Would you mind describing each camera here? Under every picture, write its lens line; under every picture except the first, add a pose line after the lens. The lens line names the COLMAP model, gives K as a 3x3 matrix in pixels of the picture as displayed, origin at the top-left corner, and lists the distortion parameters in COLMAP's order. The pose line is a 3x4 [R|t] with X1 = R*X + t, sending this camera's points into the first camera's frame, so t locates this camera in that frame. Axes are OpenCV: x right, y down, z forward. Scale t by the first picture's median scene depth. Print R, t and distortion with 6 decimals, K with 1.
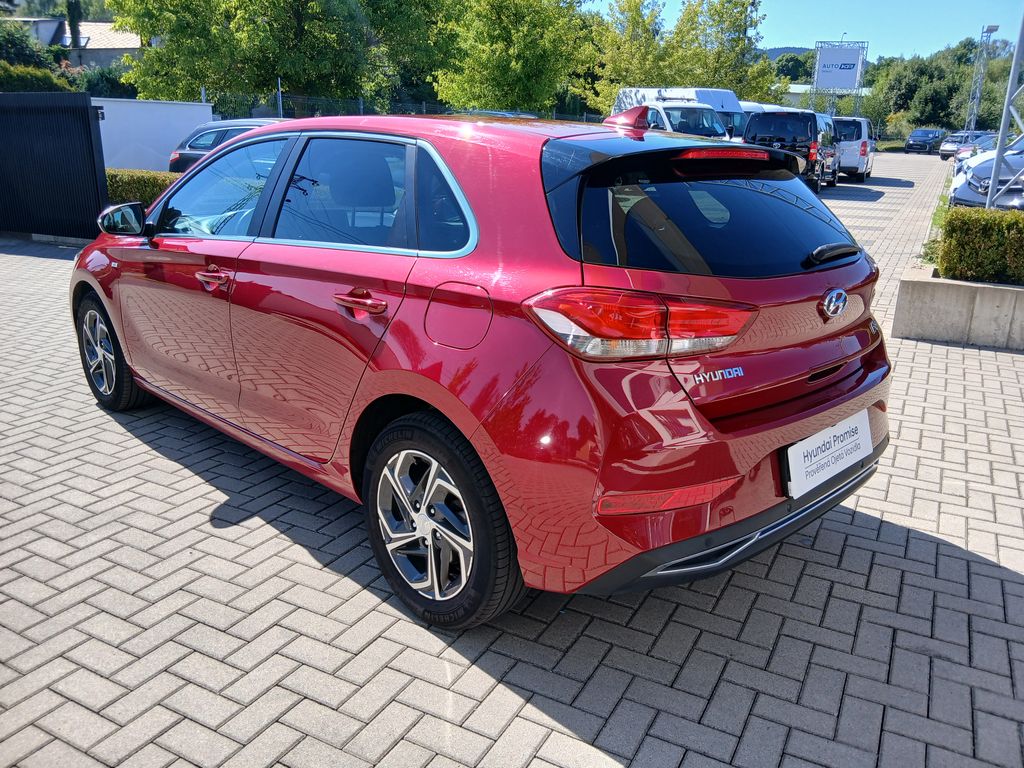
lens RADIAL K [[801.0, 0, 512.0], [0, 801.0, 351.4], [0, 0, 1]] dist [-0.009562, -0.006500]
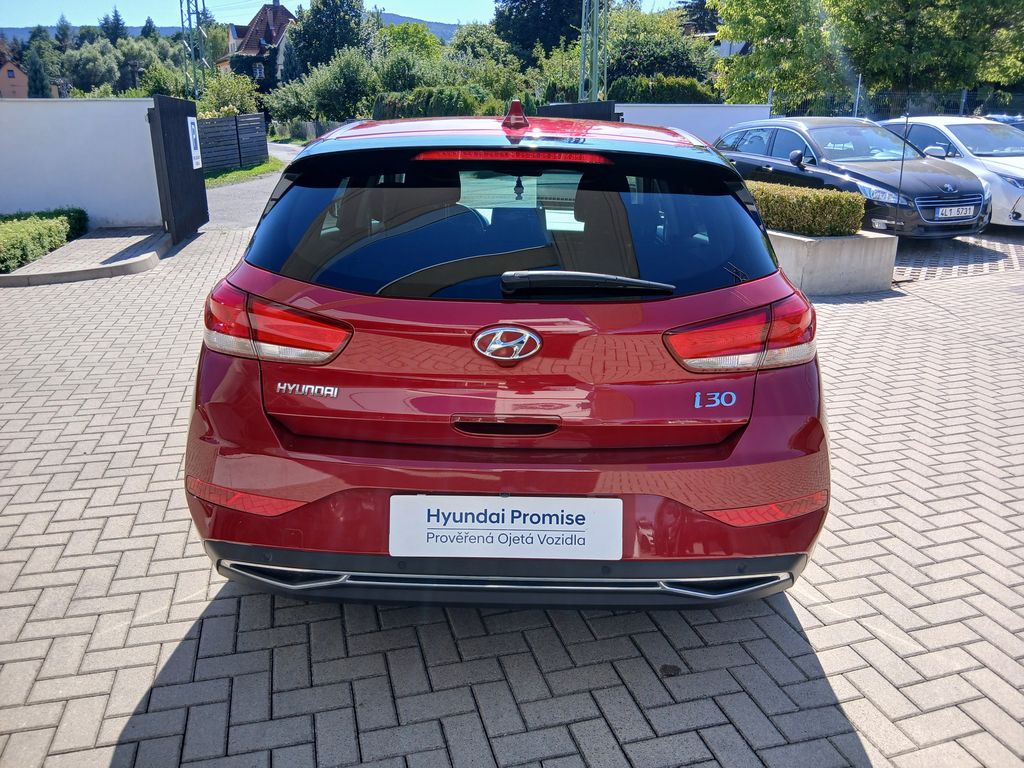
lens RADIAL K [[792.5, 0, 522.2], [0, 792.5, 357.3], [0, 0, 1]] dist [0.070470, -0.125586]
pose [[0.705494, 0.176905, -0.686282, 0.140283], [-0.172739, 0.982064, 0.075575, -0.016015], [0.687343, 0.065230, 0.723398, 0.064136]]
